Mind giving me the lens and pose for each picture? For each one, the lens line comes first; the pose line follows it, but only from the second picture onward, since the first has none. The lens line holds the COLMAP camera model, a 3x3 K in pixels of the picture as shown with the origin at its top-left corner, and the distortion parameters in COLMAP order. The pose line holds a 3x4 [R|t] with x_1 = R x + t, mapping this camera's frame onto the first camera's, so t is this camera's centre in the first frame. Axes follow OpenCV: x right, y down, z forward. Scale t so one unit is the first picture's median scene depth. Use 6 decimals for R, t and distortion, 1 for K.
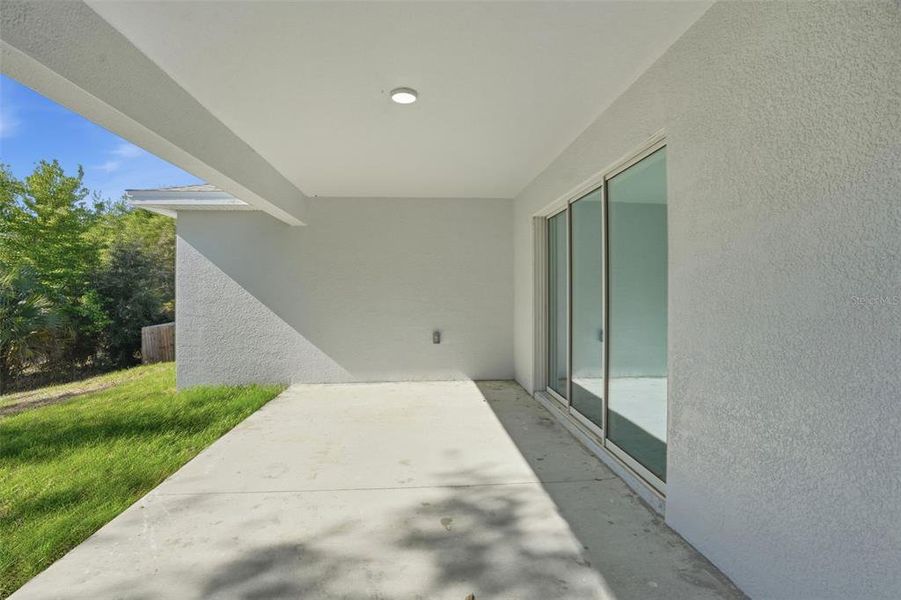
lens RADIAL K [[420.6, 0, 450.5], [0, 420.6, 300.0], [0, 0, 1]] dist [-0.068743, 0.028111]
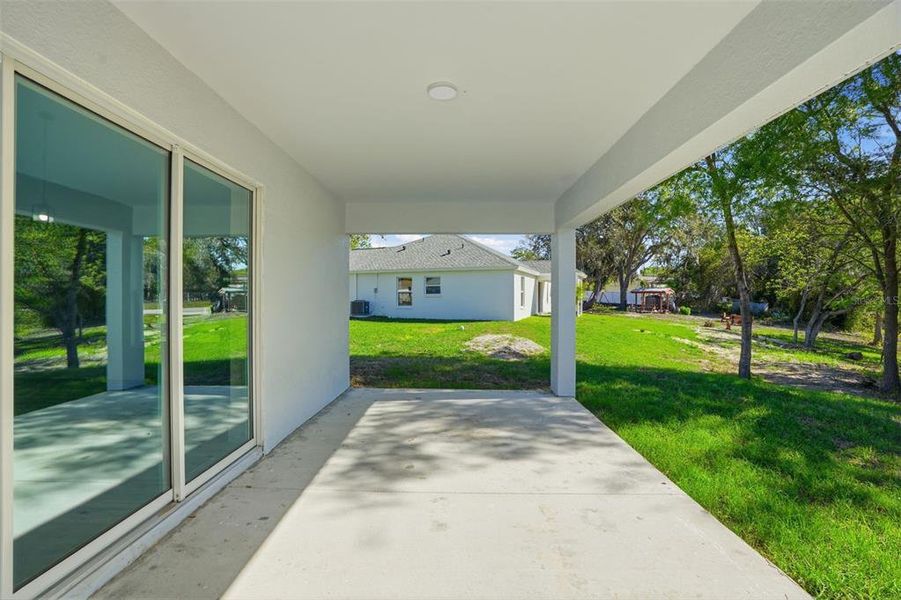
lens RADIAL K [[420.6, 0, 450.5], [0, 420.6, 300.0], [0, 0, 1]] dist [-0.068743, 0.028111]
pose [[-0.998507, 0.023868, 0.049125, -0.215734], [0.023459, 0.999685, -0.008880, -0.005648], [-0.049321, -0.007714, -0.998753, 2.113382]]
